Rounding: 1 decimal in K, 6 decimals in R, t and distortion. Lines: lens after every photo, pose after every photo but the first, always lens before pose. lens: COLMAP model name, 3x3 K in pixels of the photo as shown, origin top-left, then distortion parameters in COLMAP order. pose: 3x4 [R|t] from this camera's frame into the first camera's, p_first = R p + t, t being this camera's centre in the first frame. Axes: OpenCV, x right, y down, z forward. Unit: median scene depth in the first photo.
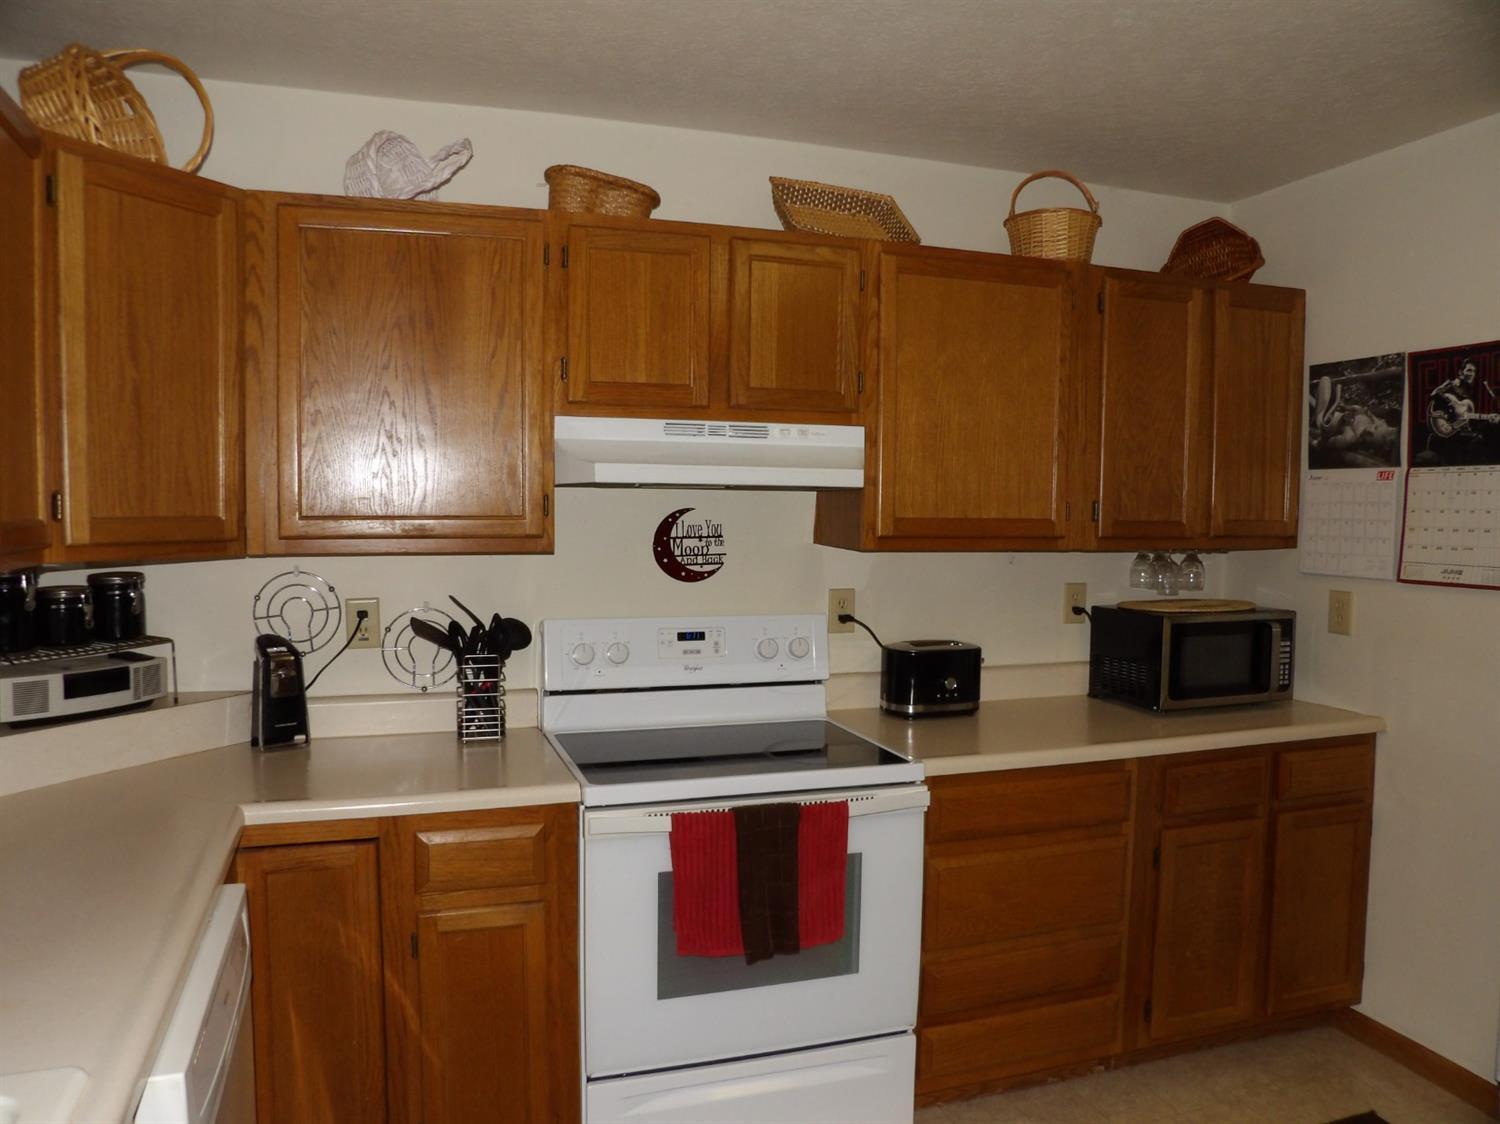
lens RADIAL K [[1076.1, 0, 753.2], [0, 1076.1, 567.1], [0, 0, 1]] dist [-0.085796, 0.018213]
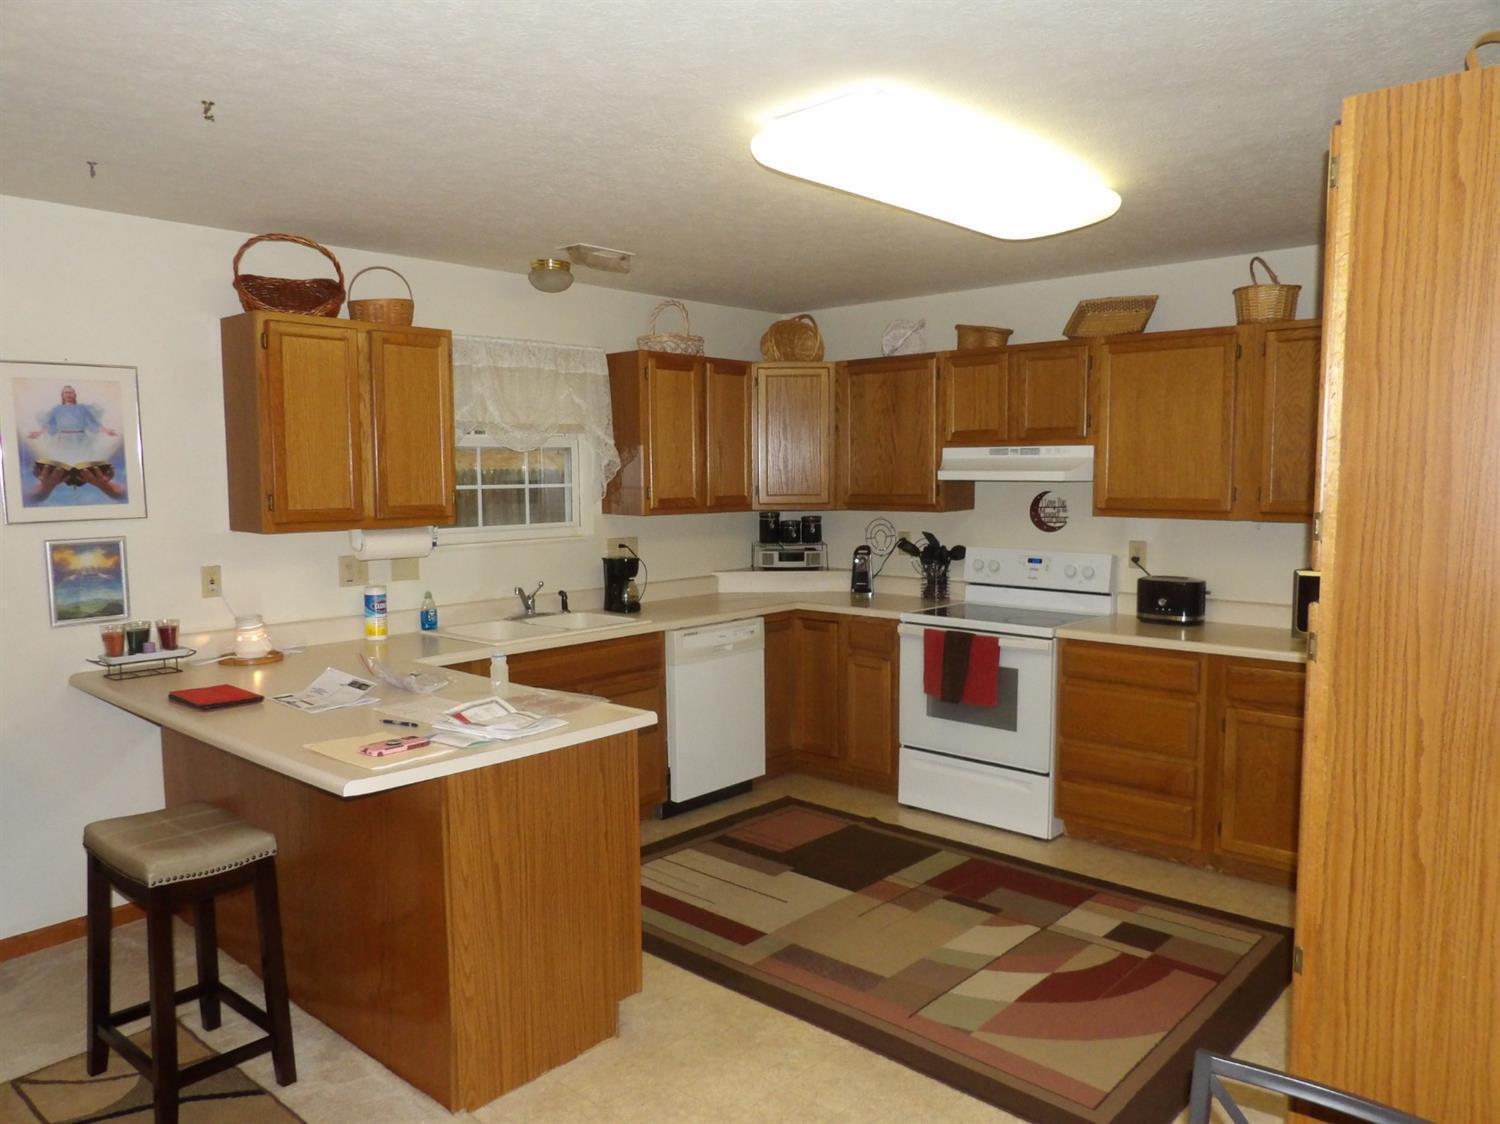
lens RADIAL K [[1074.7, 0, 734.8], [0, 1074.7, 572.5], [0, 0, 1]] dist [-0.028748, 0.044686]
pose [[0.475464, 0.071157, -0.876853, 1.376626], [-0.040011, 0.997441, 0.059248, -0.004214], [0.878825, 0.006914, 0.477095, -0.345880]]
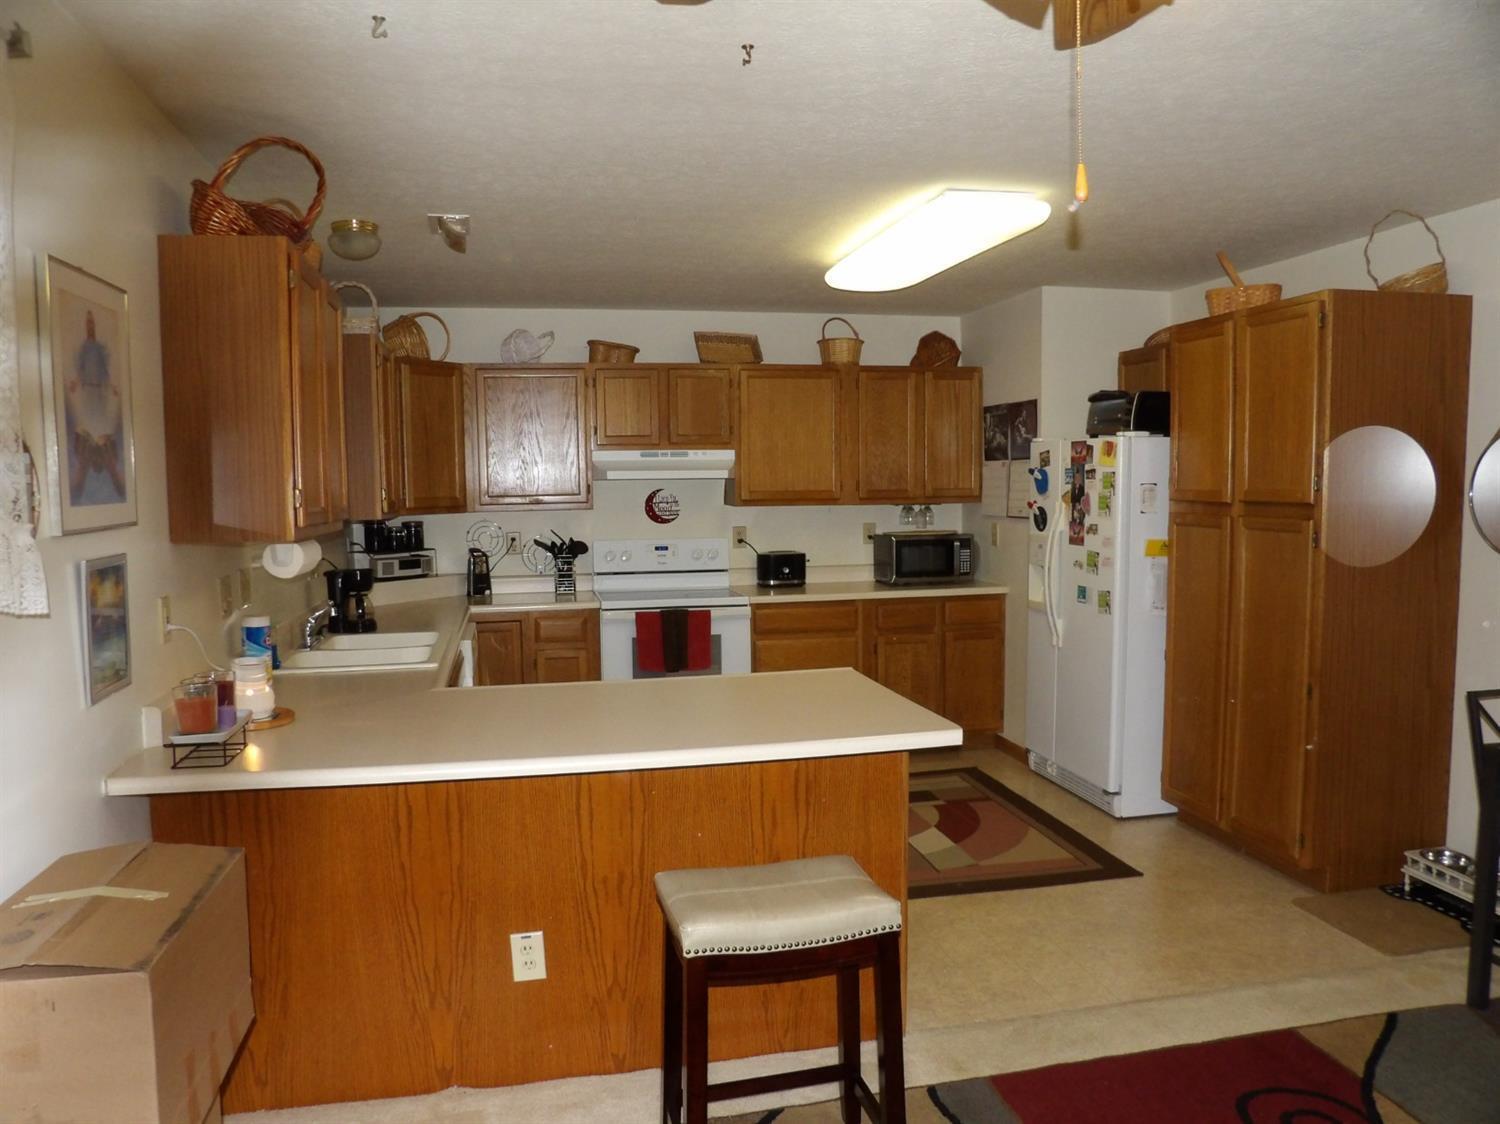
lens RADIAL K [[1076.1, 0, 752.1], [0, 1076.1, 572.1], [0, 0, 1]] dist [-0.085796, 0.018213]
pose [[0.991995, -0.011952, -0.125710, 0.411371], [0.015137, 0.999587, 0.024415, 0.065125], [0.125366, -0.026123, 0.991767, -1.168082]]
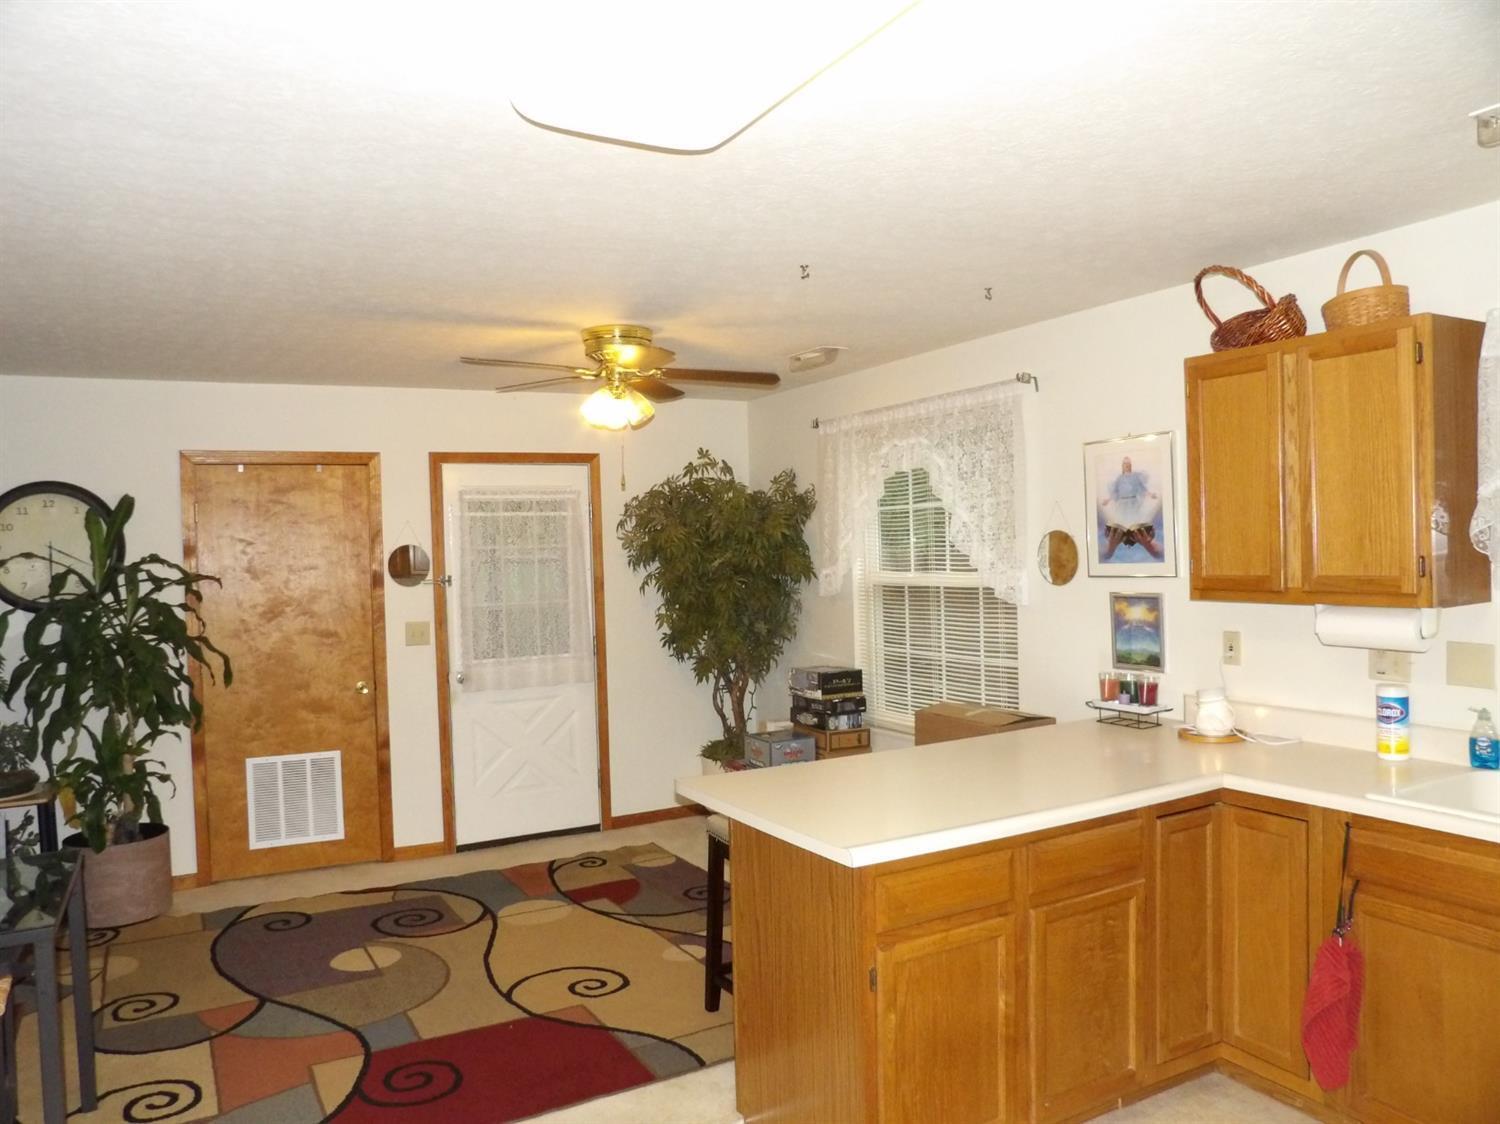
lens RADIAL K [[1076.1, 0, 747.6], [0, 1076.1, 559.6], [0, 0, 1]] dist [-0.085796, 0.018213]
pose [[-0.985131, 0.020876, -0.170531, 0.587653], [0.009529, 0.997701, 0.067089, -0.084897], [0.171540, 0.064466, -0.983066, 0.933877]]
